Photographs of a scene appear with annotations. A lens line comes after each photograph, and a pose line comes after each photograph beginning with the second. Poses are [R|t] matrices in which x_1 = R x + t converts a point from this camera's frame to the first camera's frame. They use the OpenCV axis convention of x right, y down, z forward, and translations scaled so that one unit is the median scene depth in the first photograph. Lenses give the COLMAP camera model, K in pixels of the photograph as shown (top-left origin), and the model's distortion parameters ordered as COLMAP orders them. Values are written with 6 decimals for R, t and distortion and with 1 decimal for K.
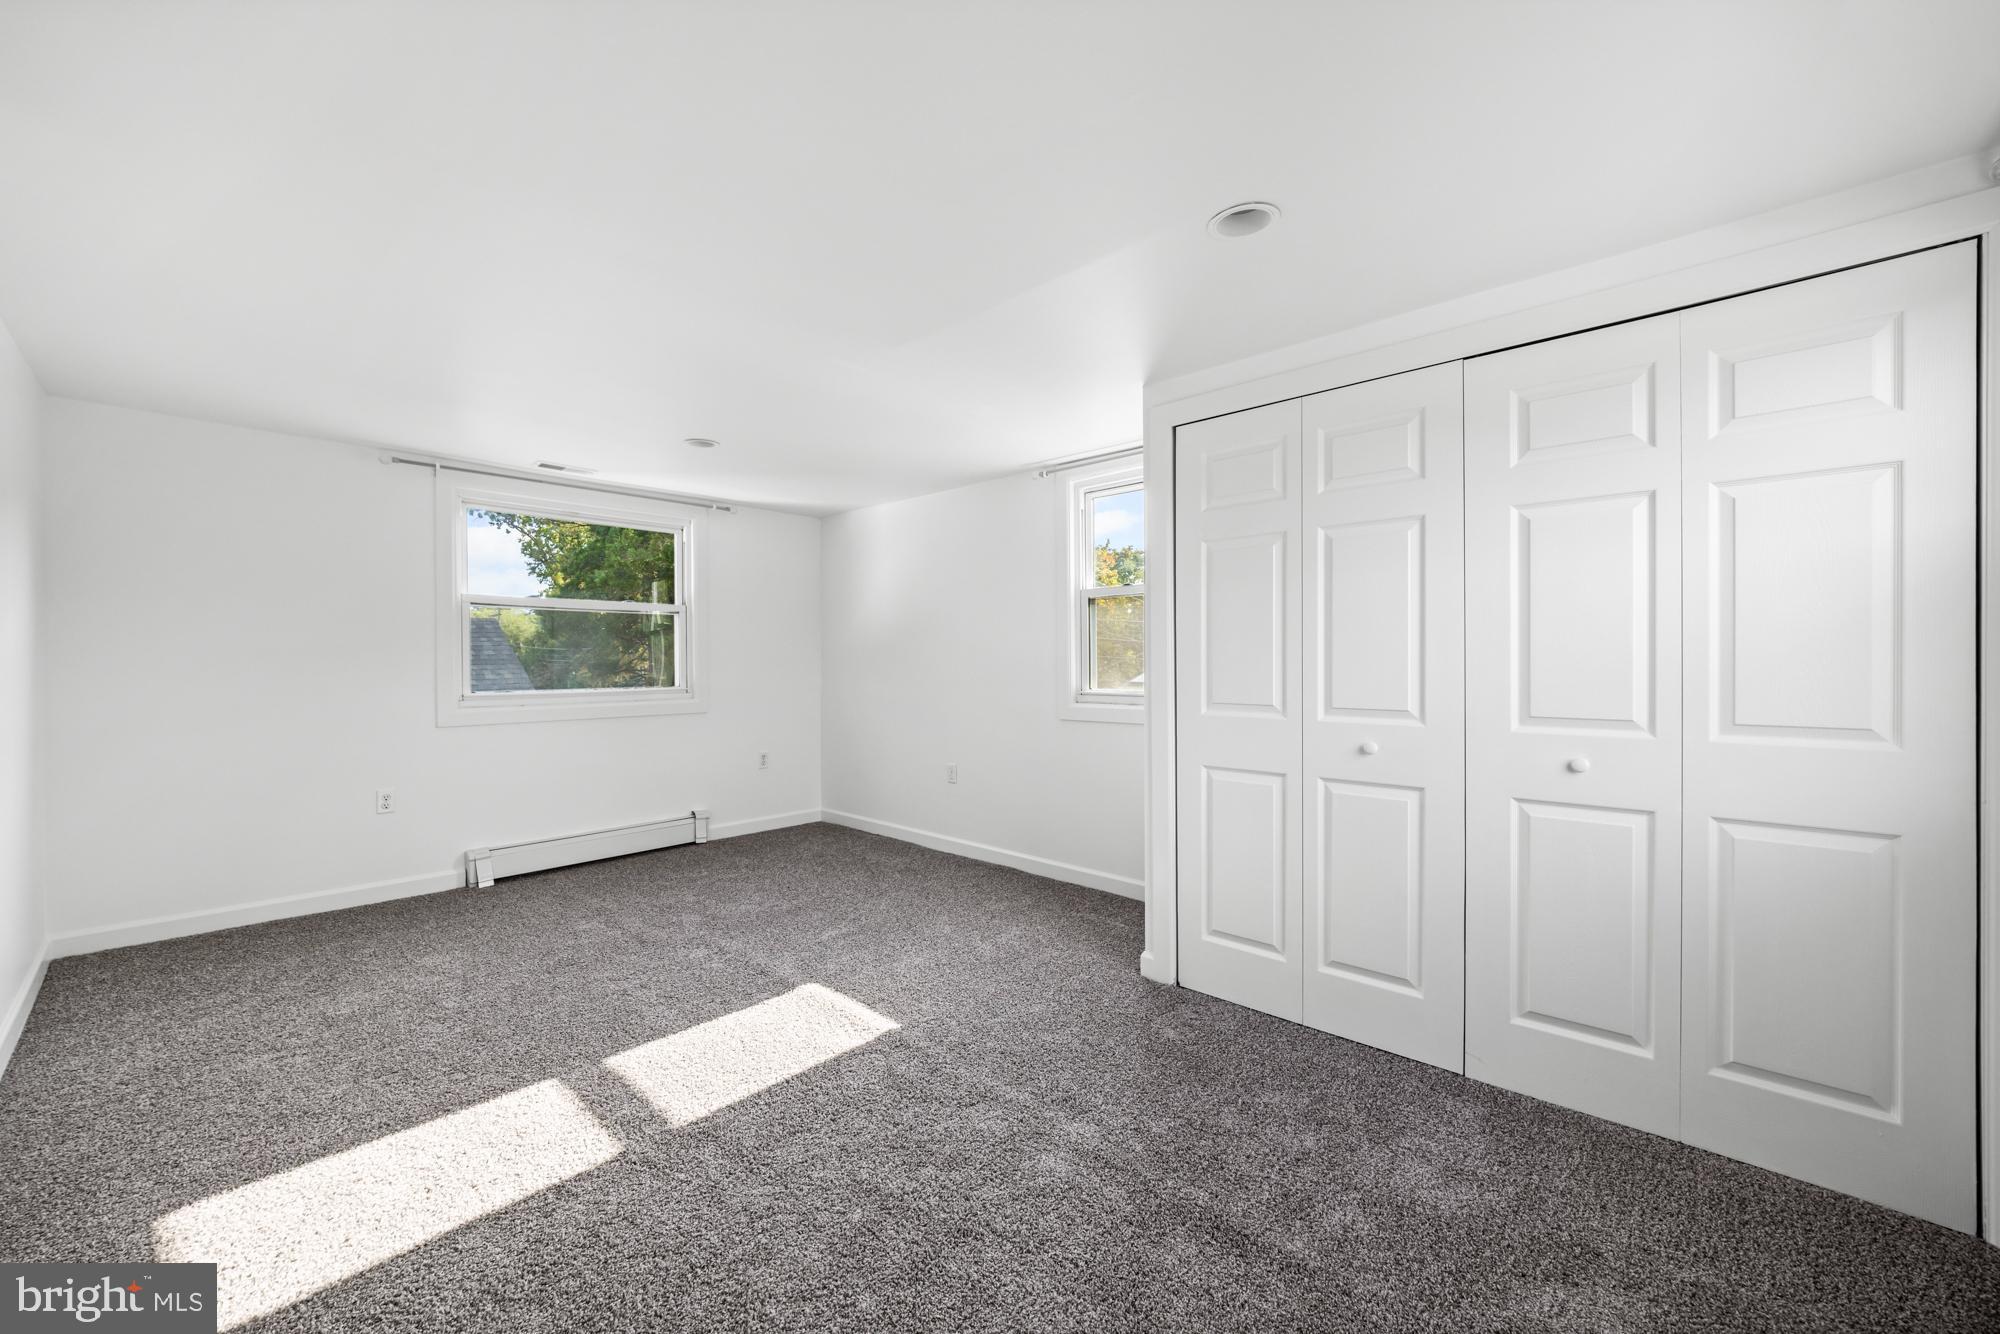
lens RADIAL K [[753.3, 0, 996.5], [0, 753.3, 671.4], [0, 0, 1]] dist [0.002696, 0.000037]
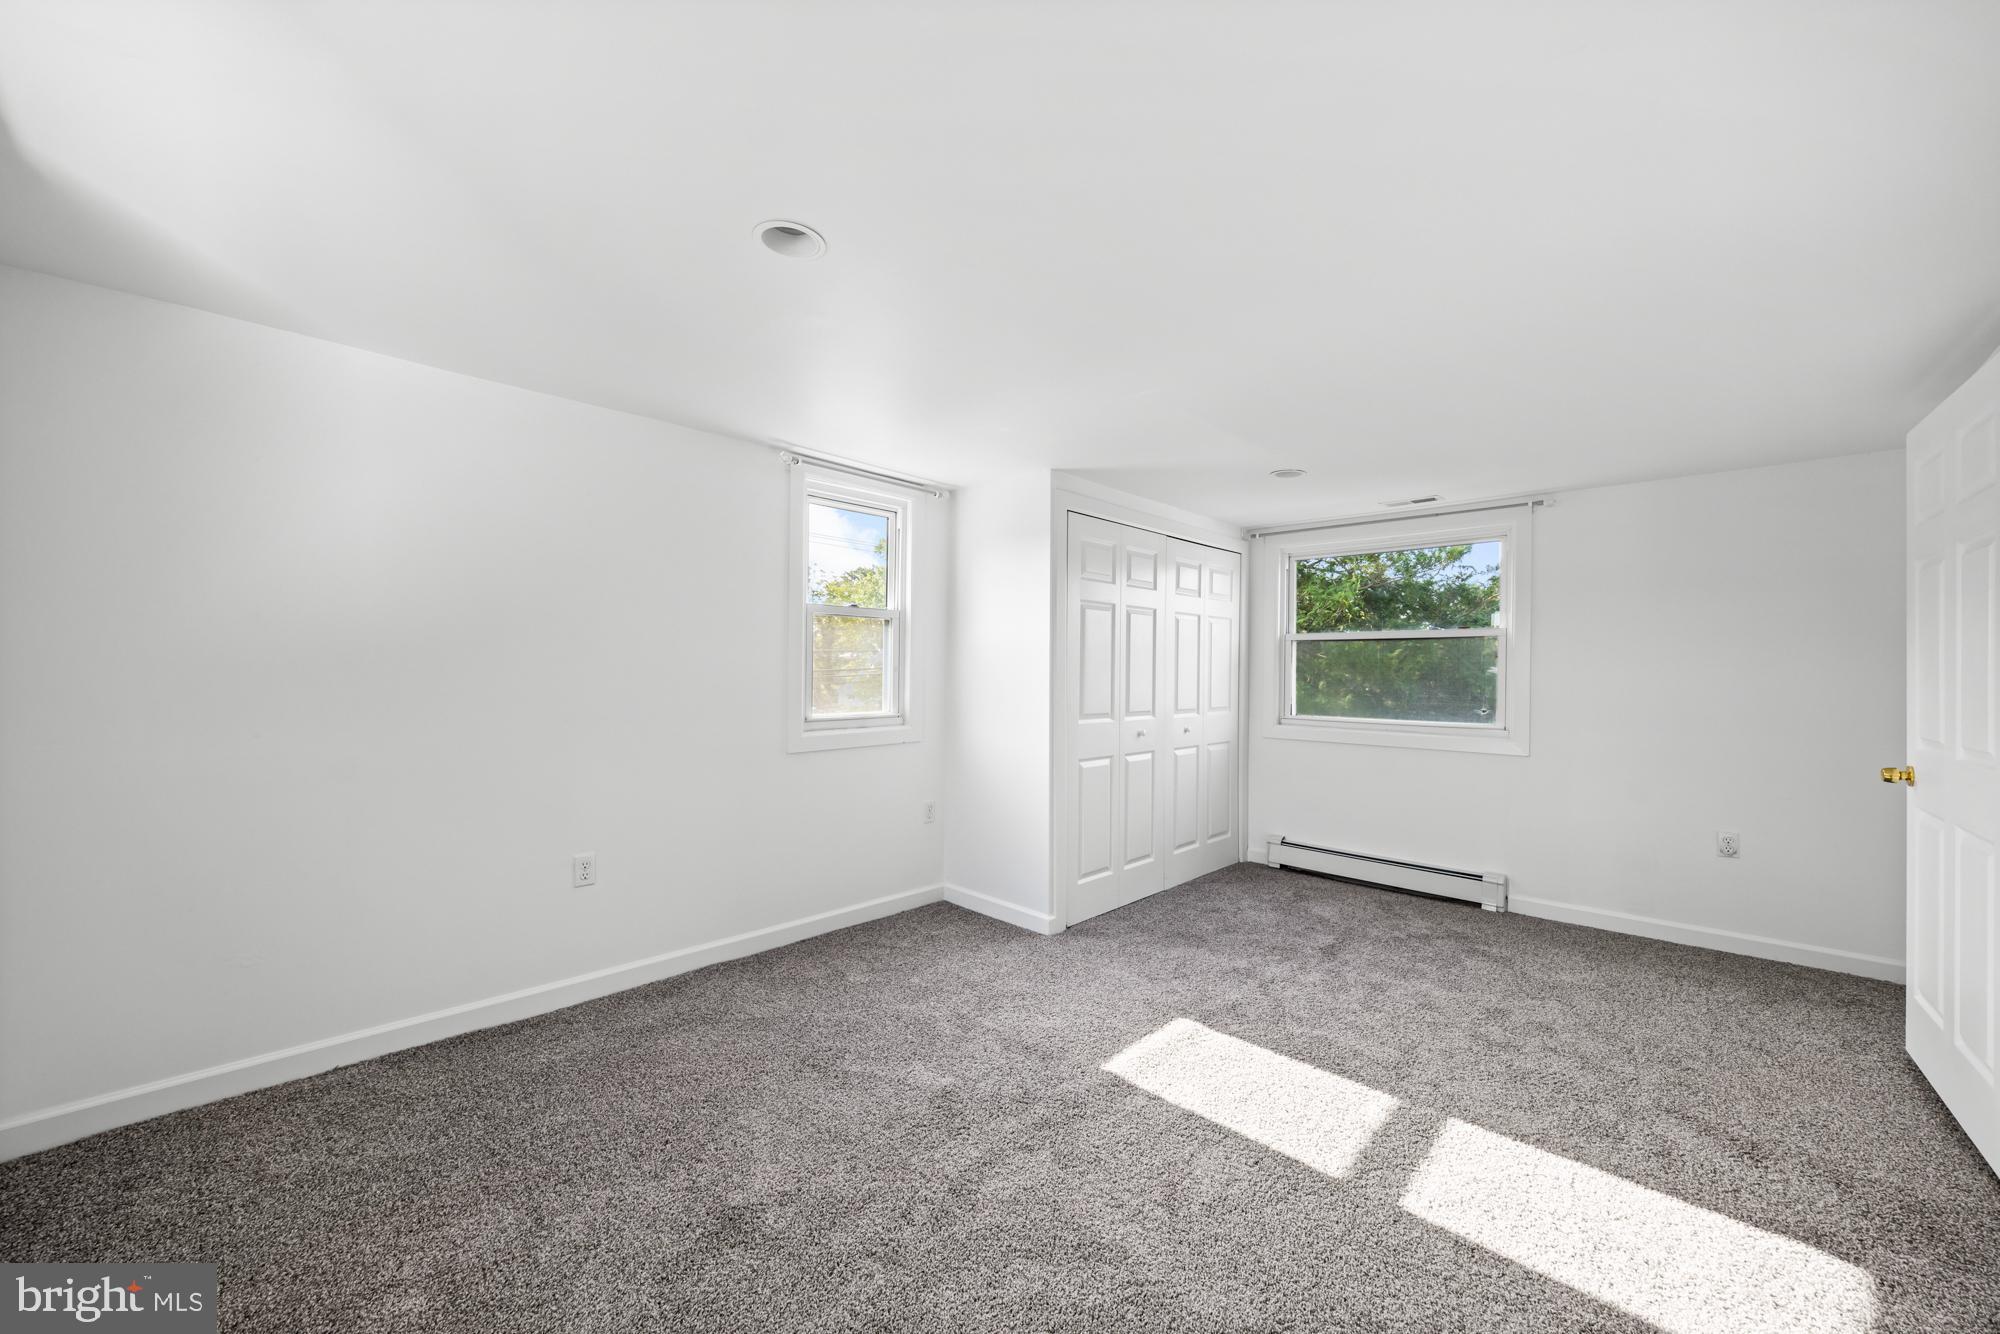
lens RADIAL K [[753.3, 0, 991.2], [0, 753.3, 673.1], [0, 0, 1]] dist [0.002696, 0.000037]
pose [[0.043435, 0.000644, 0.999056, -1.215079], [0.008514, 0.999963, -0.001015, -0.037220], [-0.999020, 0.008550, 0.043428, 1.193948]]
